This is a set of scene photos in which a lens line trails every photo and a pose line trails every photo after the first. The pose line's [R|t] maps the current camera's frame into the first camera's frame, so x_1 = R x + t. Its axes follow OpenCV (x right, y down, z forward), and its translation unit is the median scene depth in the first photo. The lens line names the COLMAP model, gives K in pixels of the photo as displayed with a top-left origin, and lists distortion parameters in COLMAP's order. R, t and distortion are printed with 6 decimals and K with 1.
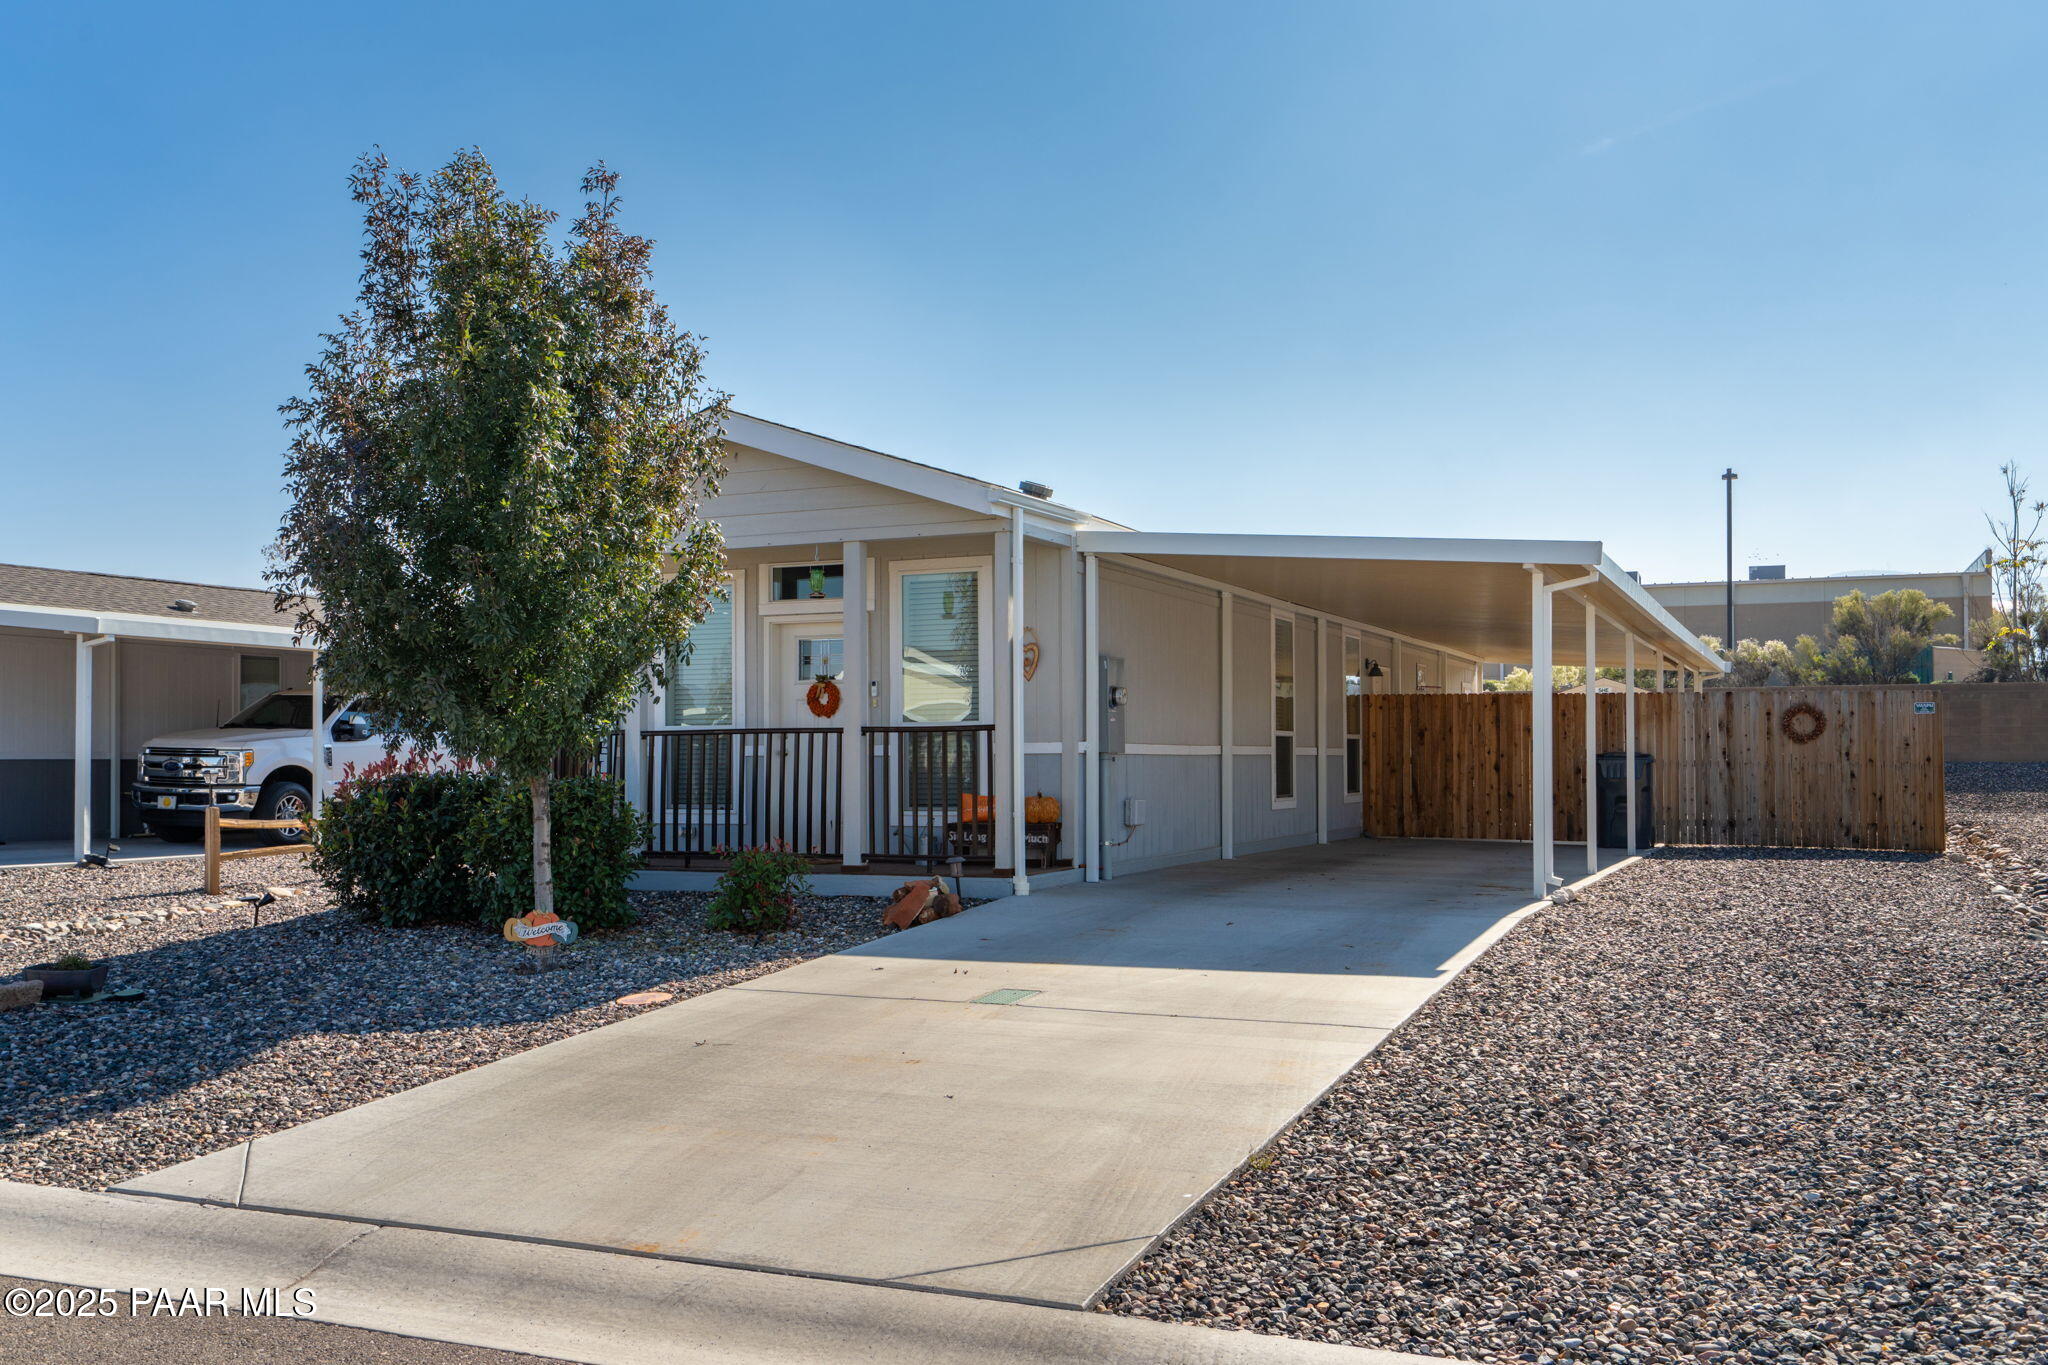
lens RADIAL K [[1847.9, 0, 1021.2], [0, 1847.9, 691.4], [0, 0, 1]] dist [-0.006276, -0.002687]
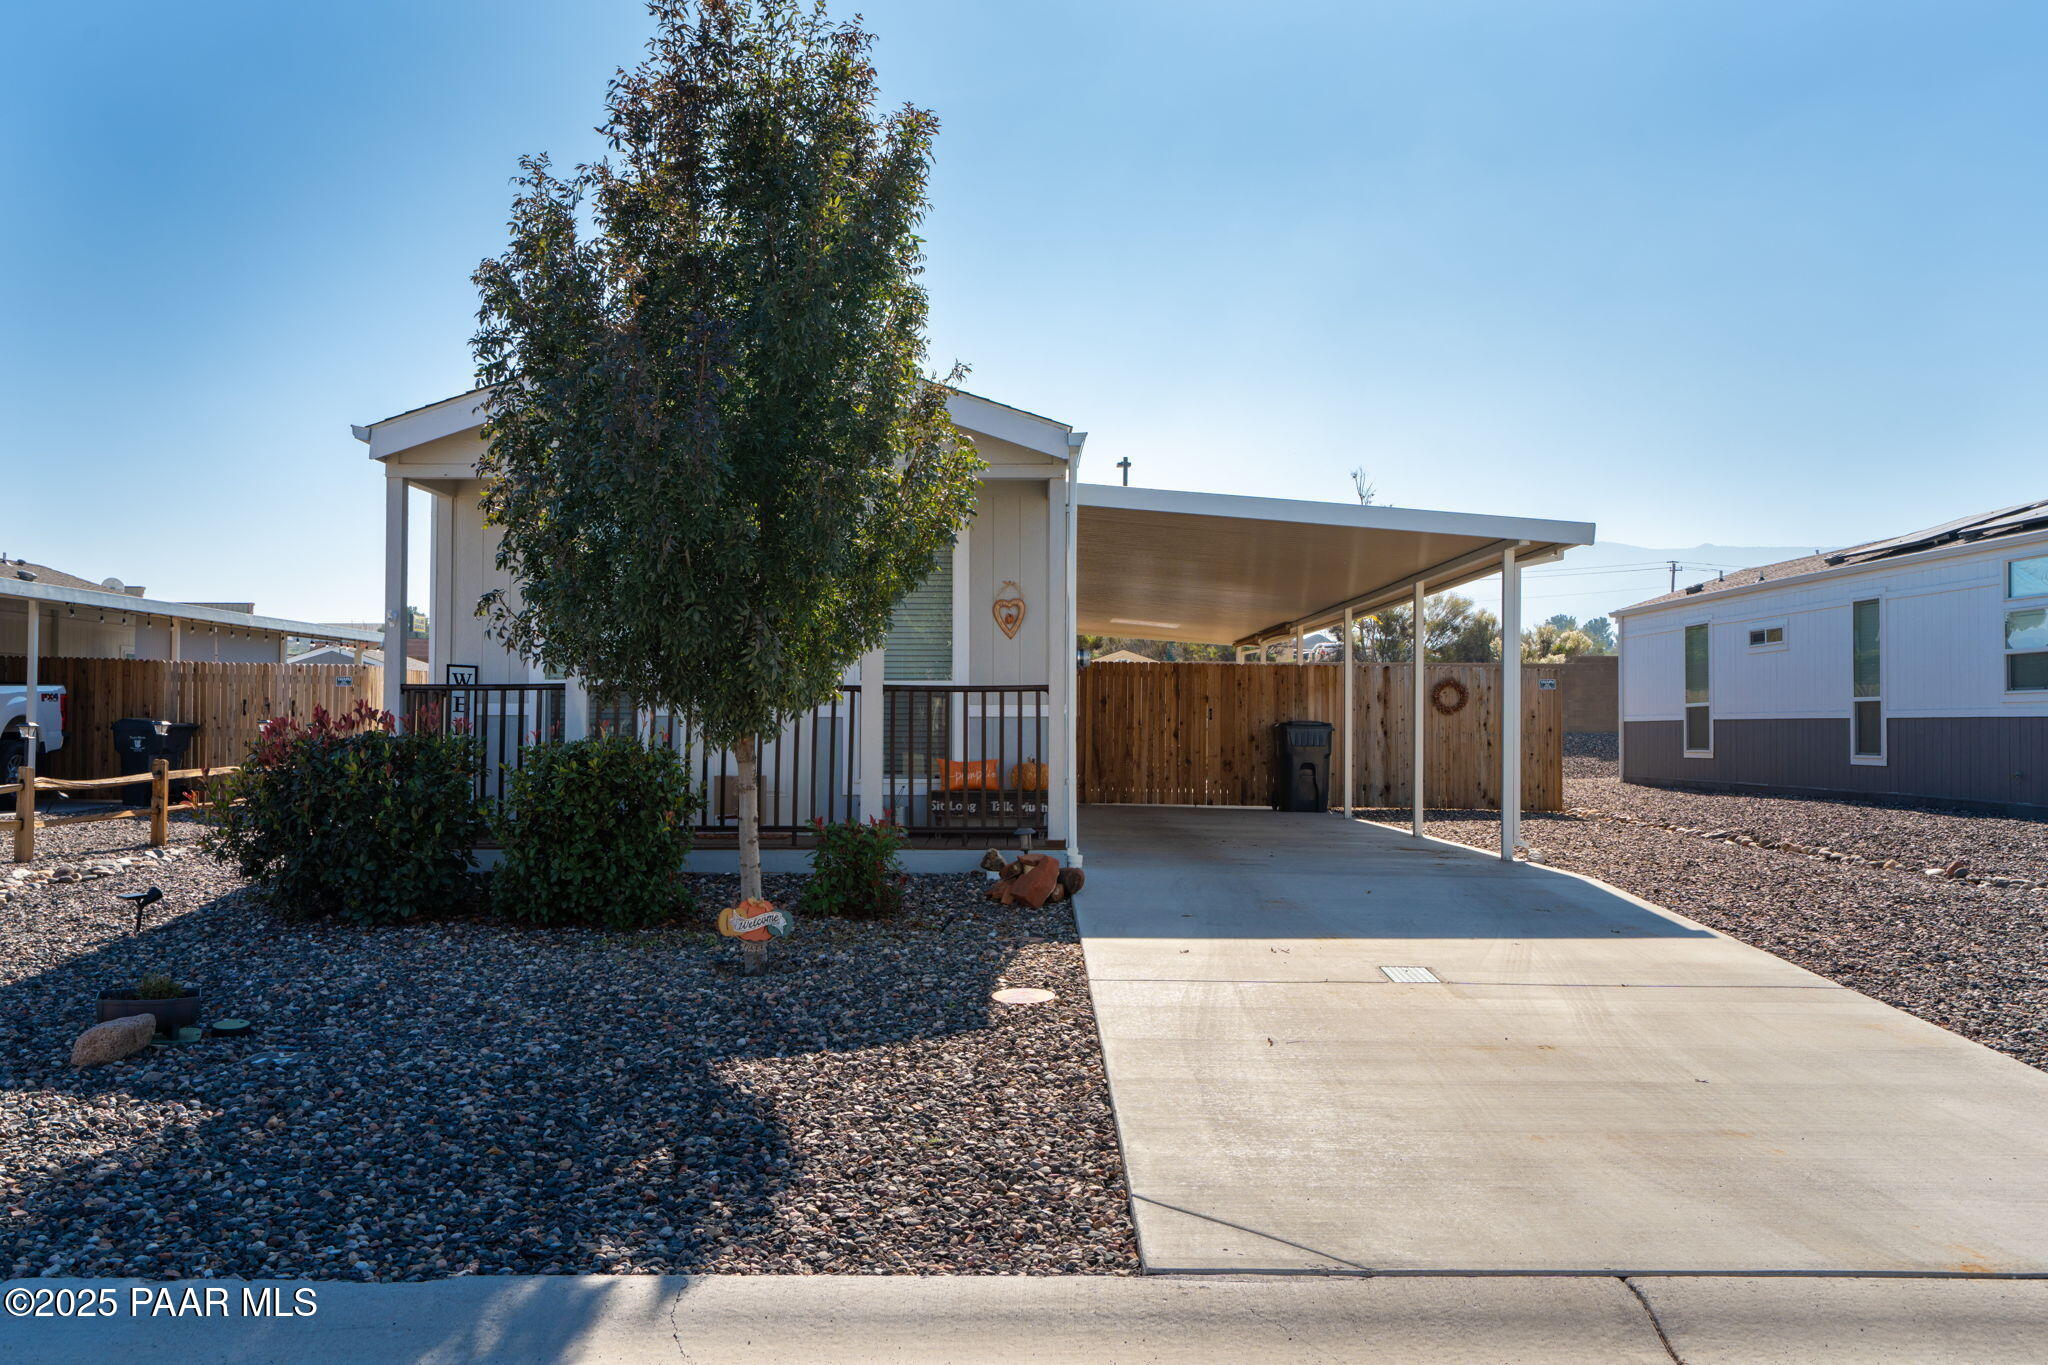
lens RADIAL K [[1847.9, 0, 1029.1], [0, 1847.9, 685.0], [0, 0, 1]] dist [-0.006276, -0.002687]
pose [[0.919884, 0.017272, 0.391810, -0.239821], [-0.023113, 0.999681, 0.010196, 0.005097], [-0.391509, -0.018435, 0.919990, 0.089019]]
